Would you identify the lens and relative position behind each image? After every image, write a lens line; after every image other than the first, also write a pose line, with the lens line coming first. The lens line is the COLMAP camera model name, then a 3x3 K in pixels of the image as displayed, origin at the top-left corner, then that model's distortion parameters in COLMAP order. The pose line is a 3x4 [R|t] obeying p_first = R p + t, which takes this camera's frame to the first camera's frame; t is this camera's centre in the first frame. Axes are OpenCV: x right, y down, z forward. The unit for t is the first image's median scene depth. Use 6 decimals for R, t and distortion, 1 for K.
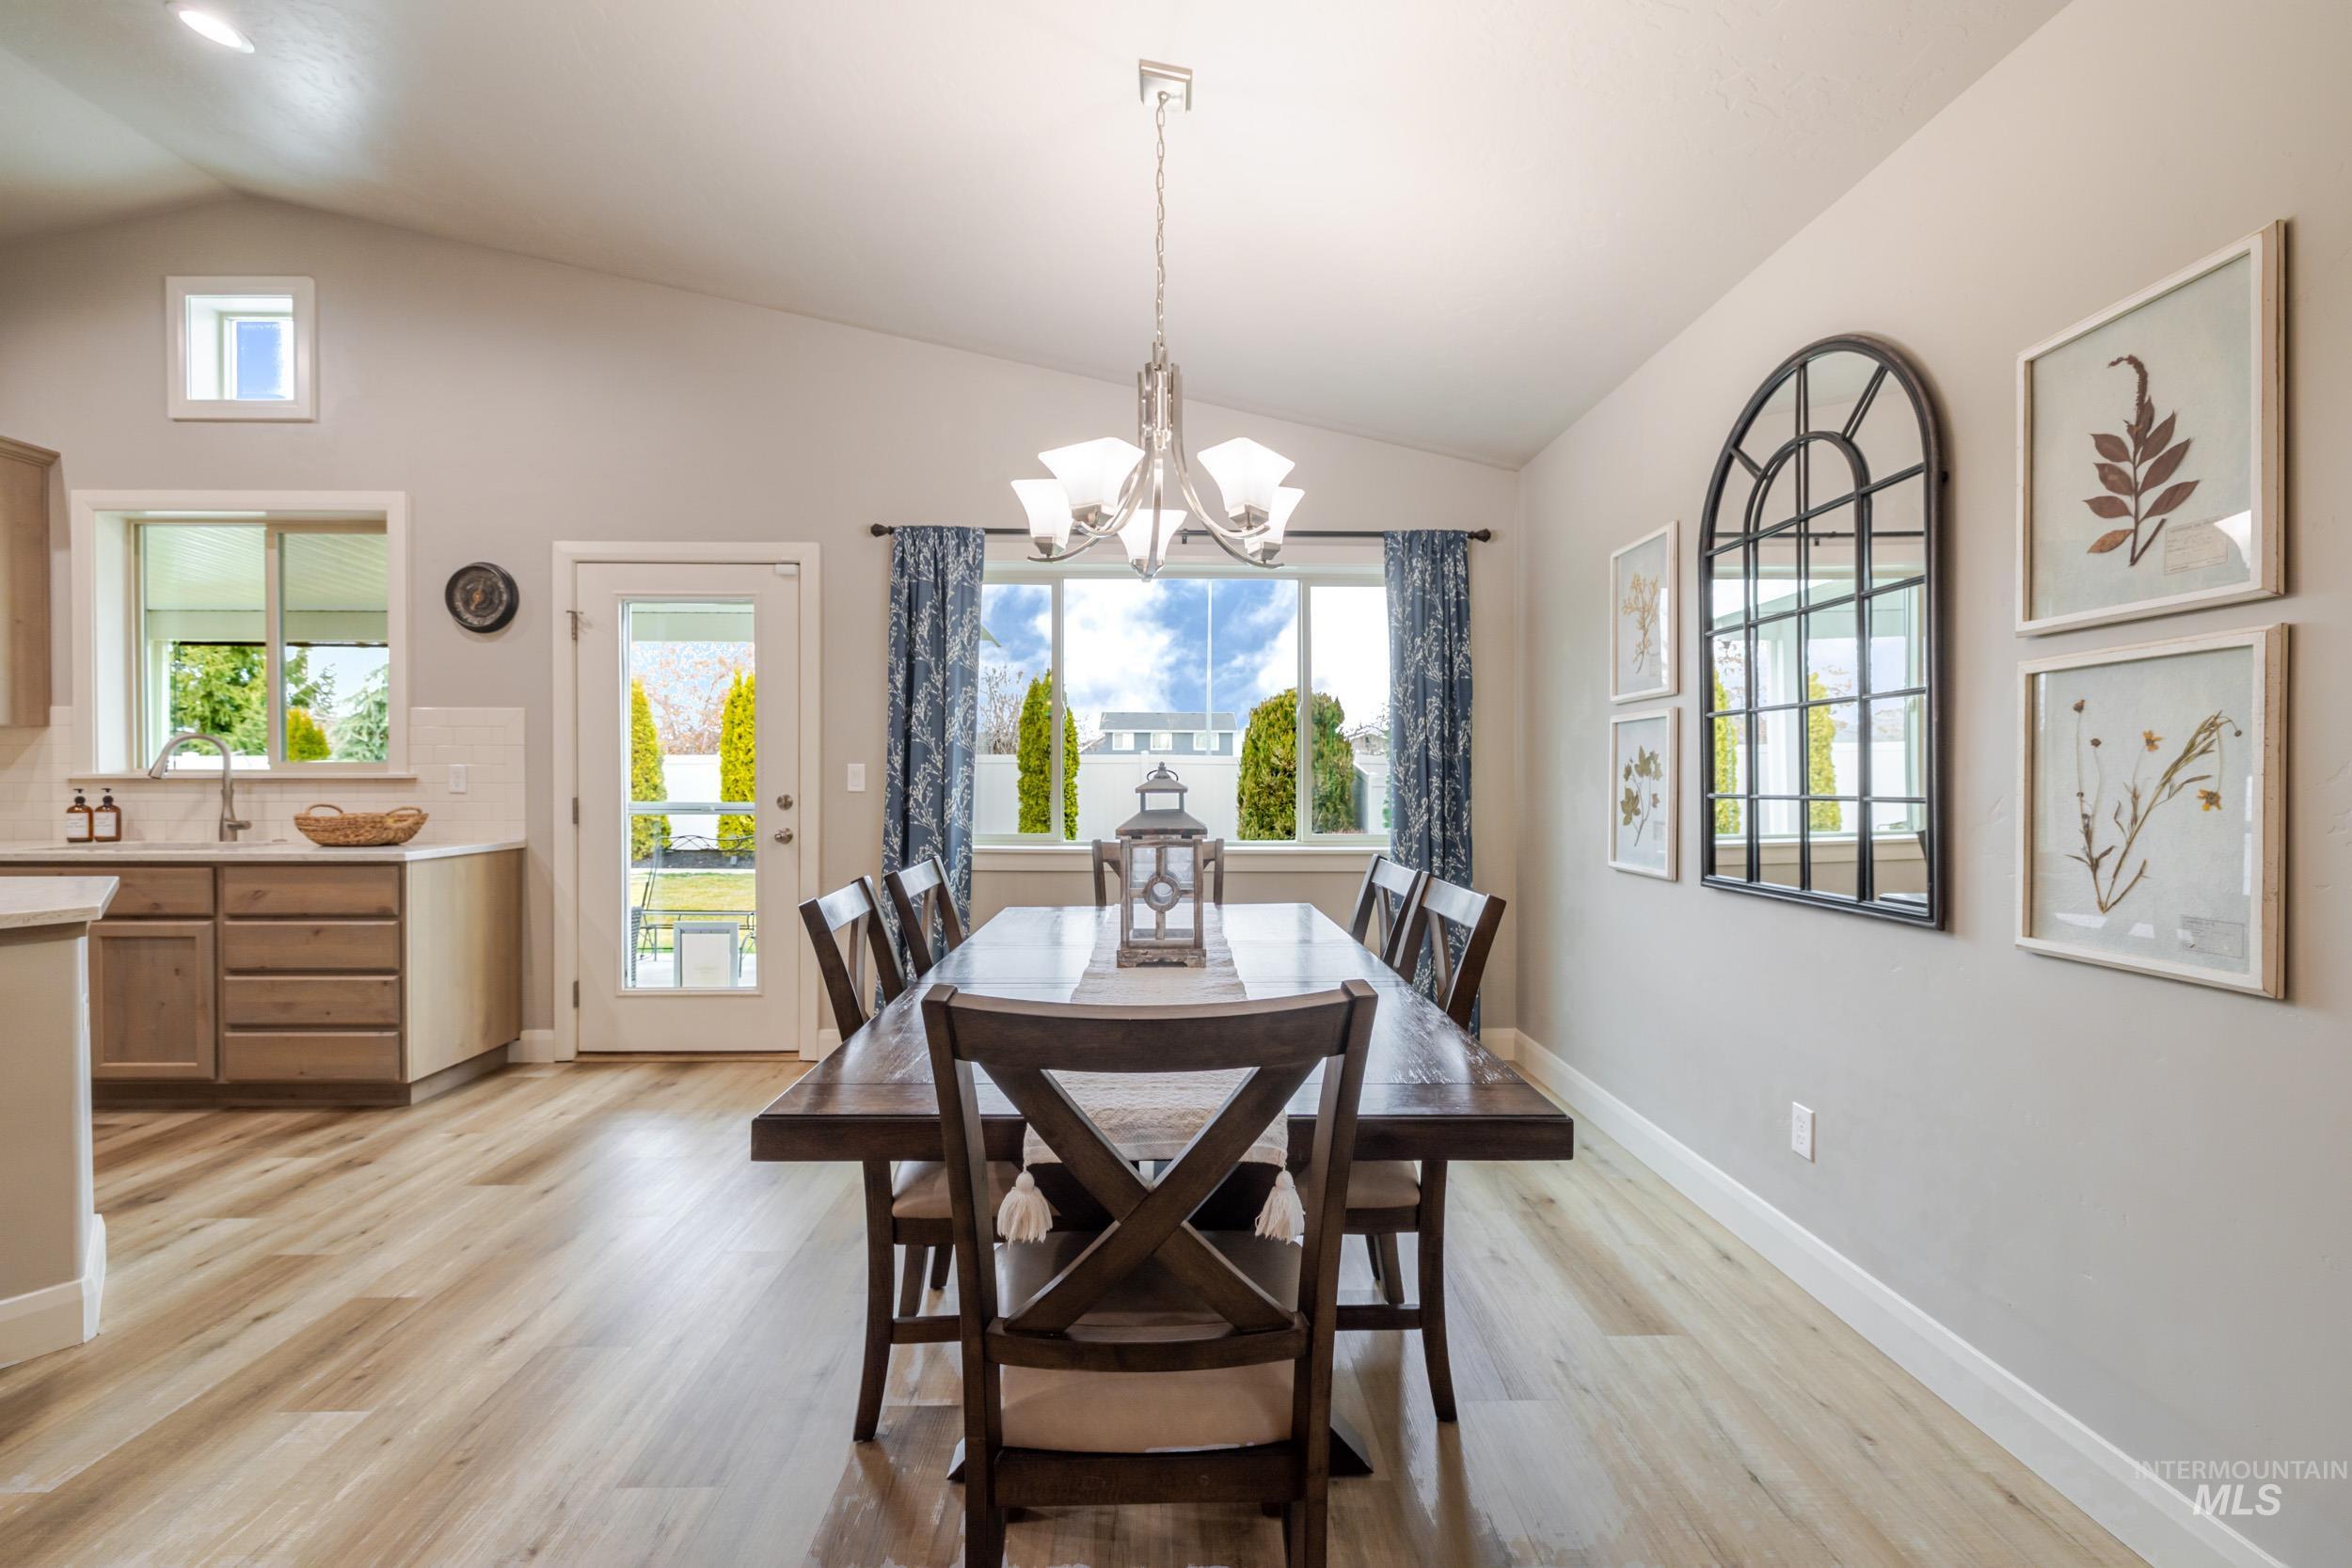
lens RADIAL K [[994.4, 0, 1185.5], [0, 994.4, 781.3], [0, 0, 1]] dist [0.000101, -0.000534]
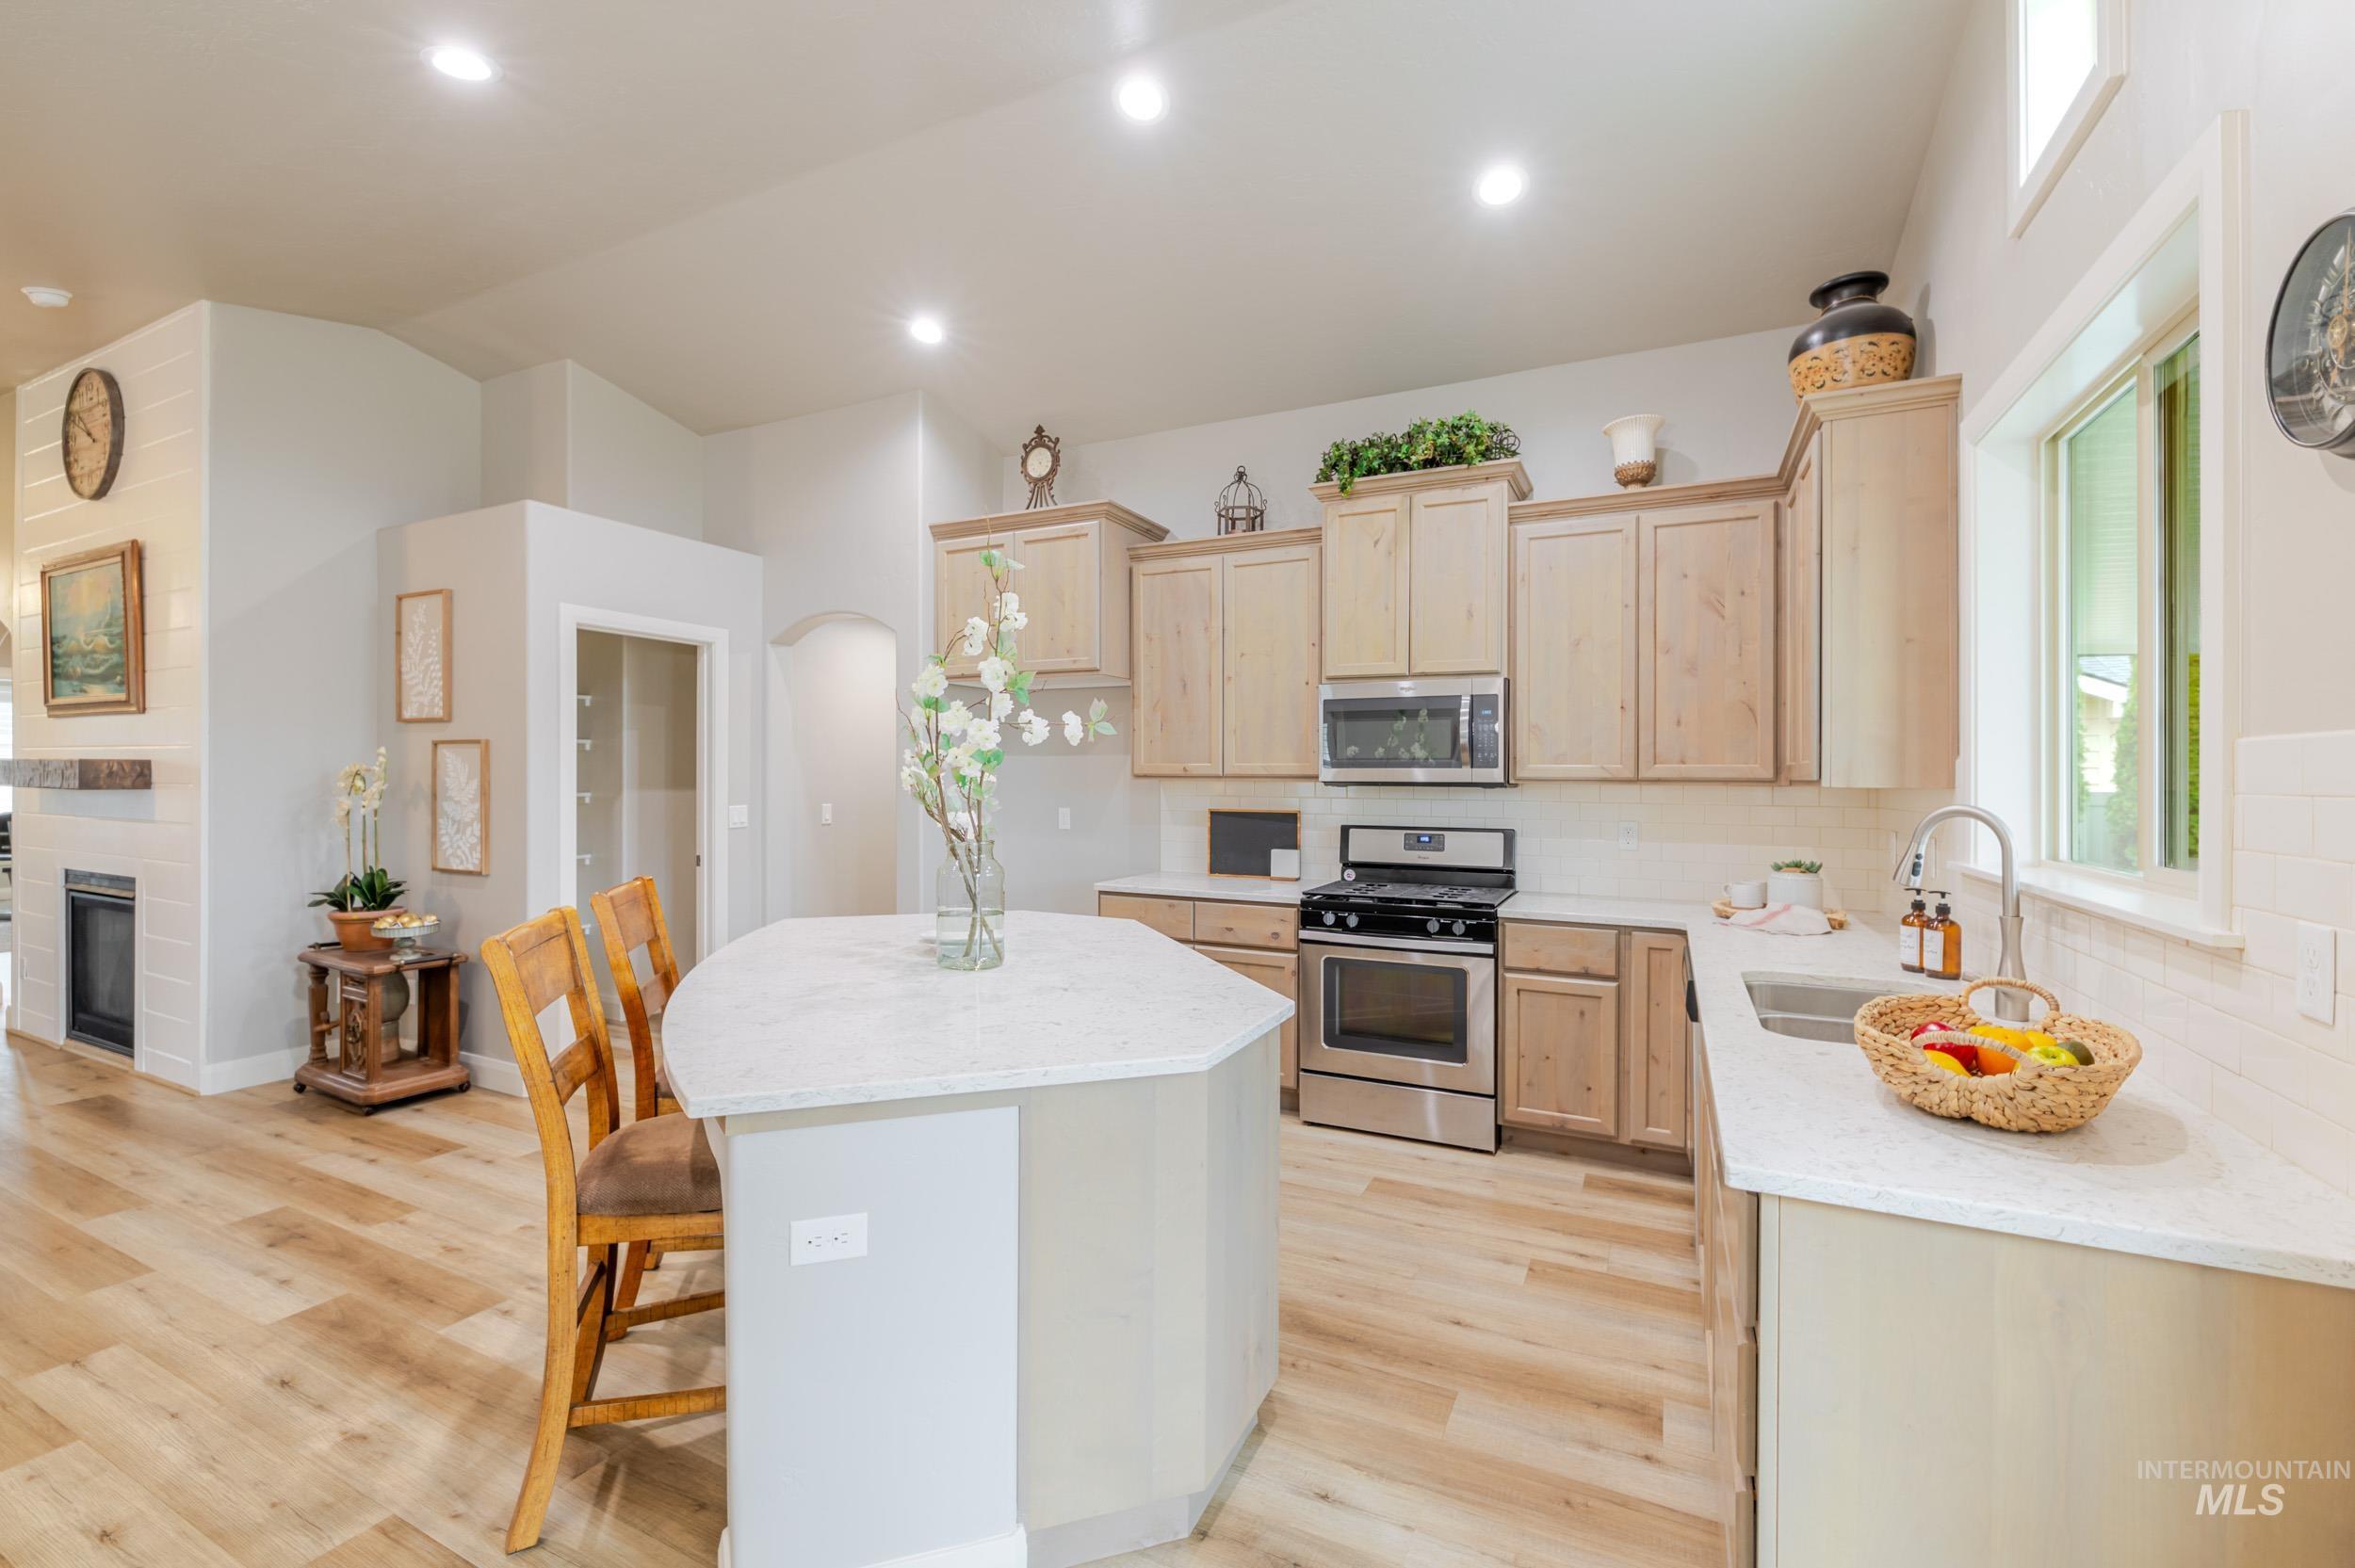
lens RADIAL K [[995.6, 0, 1176.8], [0, 995.6, 771.7], [0, 0, 1]] dist [0.000101, -0.000534]
pose [[-0.462840, -0.005033, -0.886427, -0.306008], [-0.008224, 0.999965, -0.001383, -0.062167], [0.886403, 0.006650, -0.462866, 0.847039]]
